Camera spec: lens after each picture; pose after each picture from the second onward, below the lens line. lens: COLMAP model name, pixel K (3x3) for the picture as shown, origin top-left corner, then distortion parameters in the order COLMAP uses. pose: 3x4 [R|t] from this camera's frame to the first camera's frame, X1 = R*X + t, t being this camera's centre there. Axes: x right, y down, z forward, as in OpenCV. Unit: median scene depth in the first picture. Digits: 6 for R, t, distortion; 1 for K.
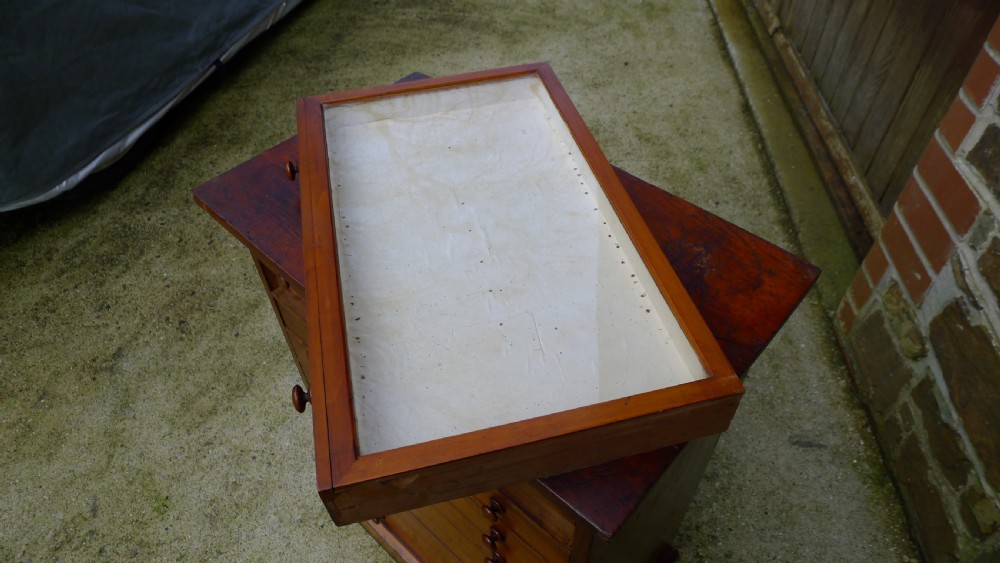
lens RADIAL K [[653.8, 0, 497.8], [0, 653.8, 278.3], [0, 0, 1]] dist [-0.055212, 0.014392]
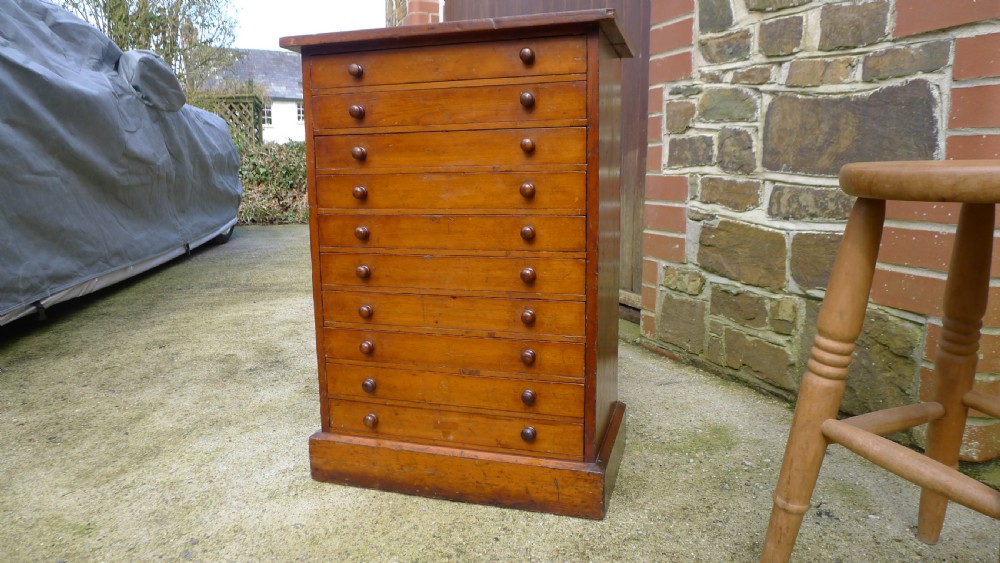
lens RADIAL K [[654.3, 0, 499.3], [0, 654.3, 273.4], [0, 0, 1]] dist [-0.046062, 0.003372]
pose [[0.898039, -0.055708, 0.436375, -0.316743], [0.314134, 0.775637, -0.547455, 0.588387], [-0.307971, 0.628716, 0.714052, 0.037982]]
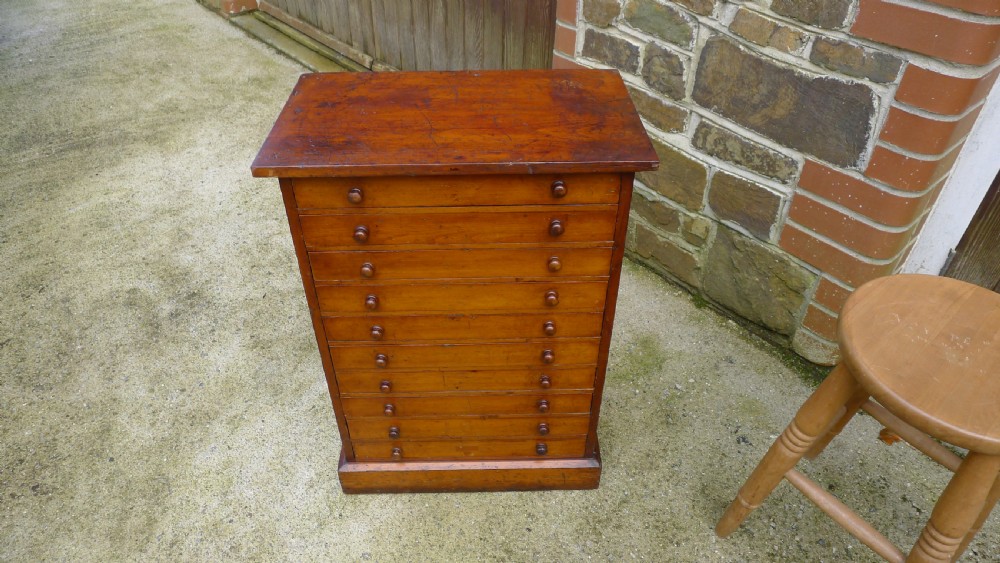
lens RADIAL K [[656.7, 0, 496.7], [0, 656.7, 277.5], [0, 0, 1]] dist [-0.053910, 0.009941]
pose [[0.718253, -0.418456, 0.555884, -0.414784], [0.495008, 0.868769, 0.014391, 0.122095], [-0.488957, 0.264830, 0.831135, -0.102748]]
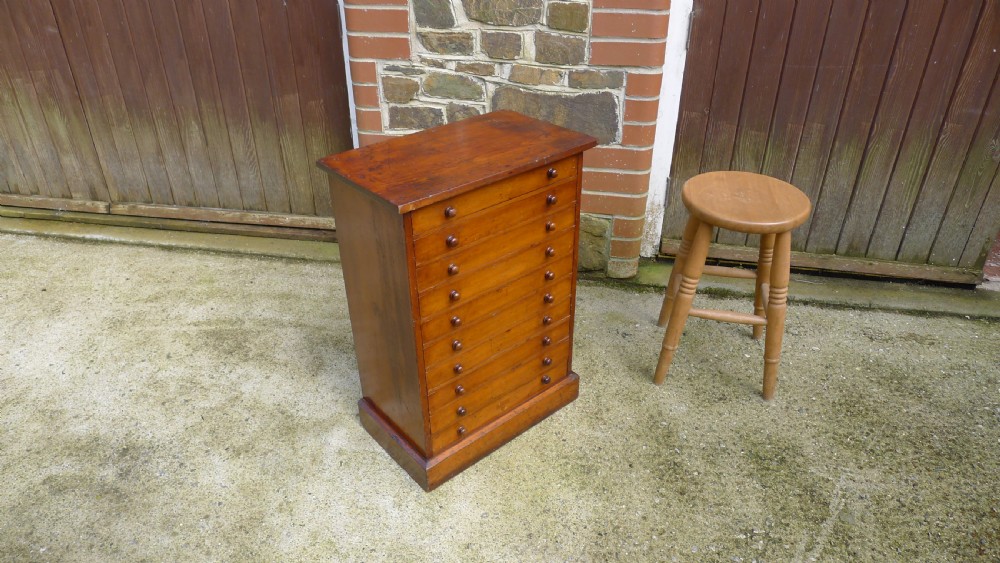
lens RADIAL K [[655.2, 0, 496.7], [0, 655.2, 281.2], [0, 0, 1]] dist [-0.060576, 0.019777]
pose [[0.115220, -0.495209, 0.861100, -0.909567], [0.729127, 0.630885, 0.265253, -0.124209], [-0.674610, 0.597288, 0.433760, 0.084333]]
